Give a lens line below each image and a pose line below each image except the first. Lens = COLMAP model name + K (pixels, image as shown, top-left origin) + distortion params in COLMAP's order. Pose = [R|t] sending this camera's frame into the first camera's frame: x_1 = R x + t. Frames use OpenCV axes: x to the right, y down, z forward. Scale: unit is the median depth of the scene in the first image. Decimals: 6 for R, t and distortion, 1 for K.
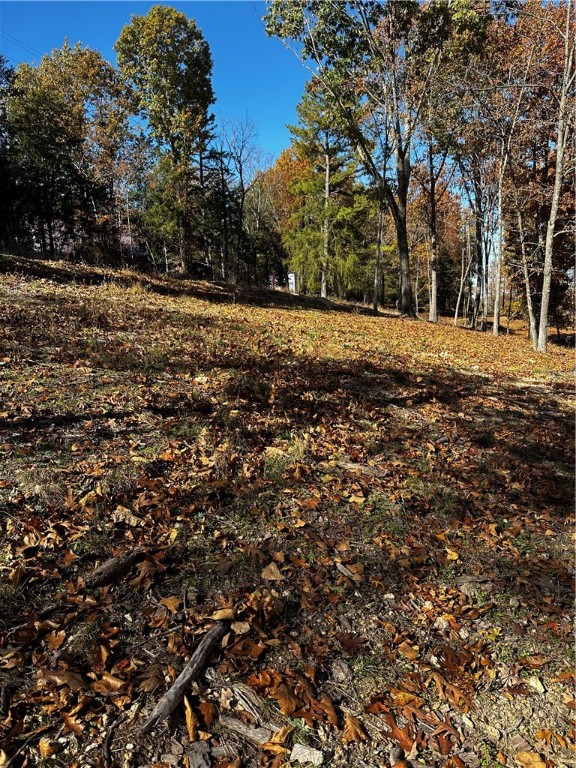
lens RADIAL K [[522.1, 0, 292.0], [0, 522.1, 387.3], [0, 0, 1]] dist [0.027773, -0.047305]
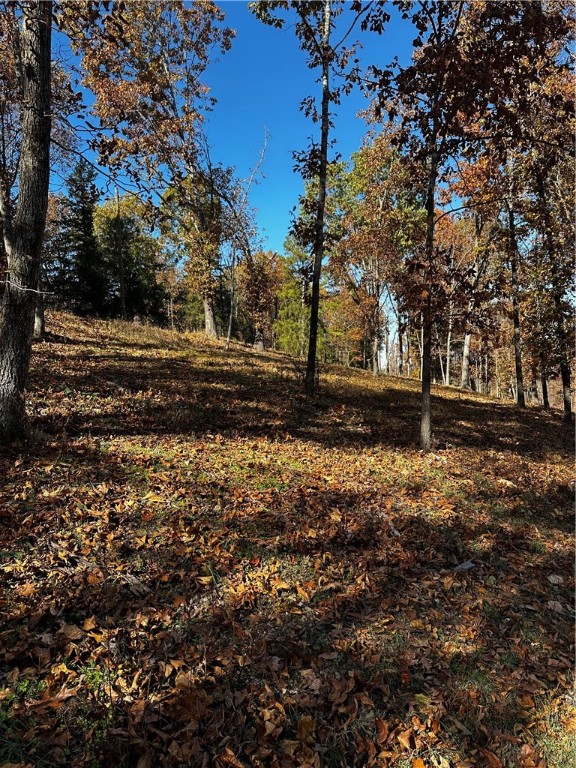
lens RADIAL K [[522.1, 0, 291.3], [0, 522.1, 379.4], [0, 0, 1]] dist [0.027773, -0.047305]
pose [[0.983311, 0.013072, 0.181465, -0.248165], [0.013287, 0.989592, -0.143287, 0.085302], [-0.181449, 0.143307, 0.972903, -0.455287]]
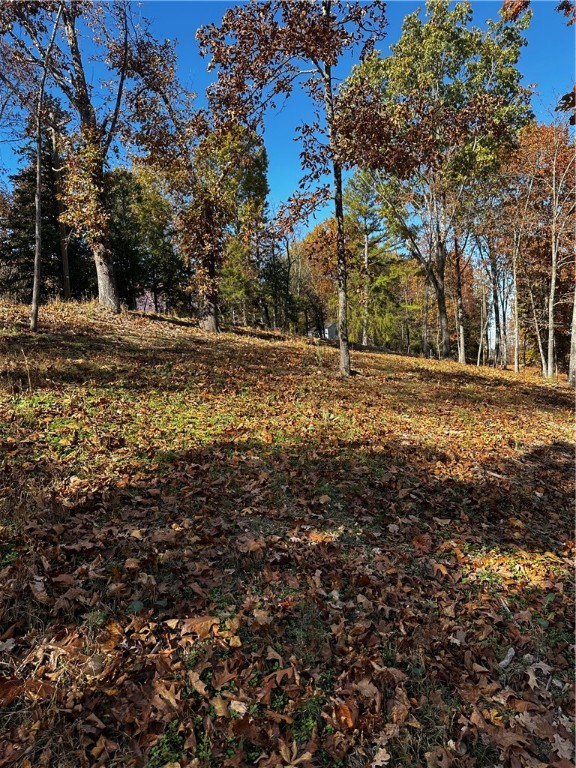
lens RADIAL K [[522.1, 0, 284.1], [0, 522.1, 387.2], [0, 0, 1]] dist [0.027773, -0.047305]
pose [[0.999315, -0.012855, -0.034712, -0.087353], [0.009235, 0.994690, -0.102499, 0.037362], [0.035845, 0.102109, 0.994127, -0.192301]]
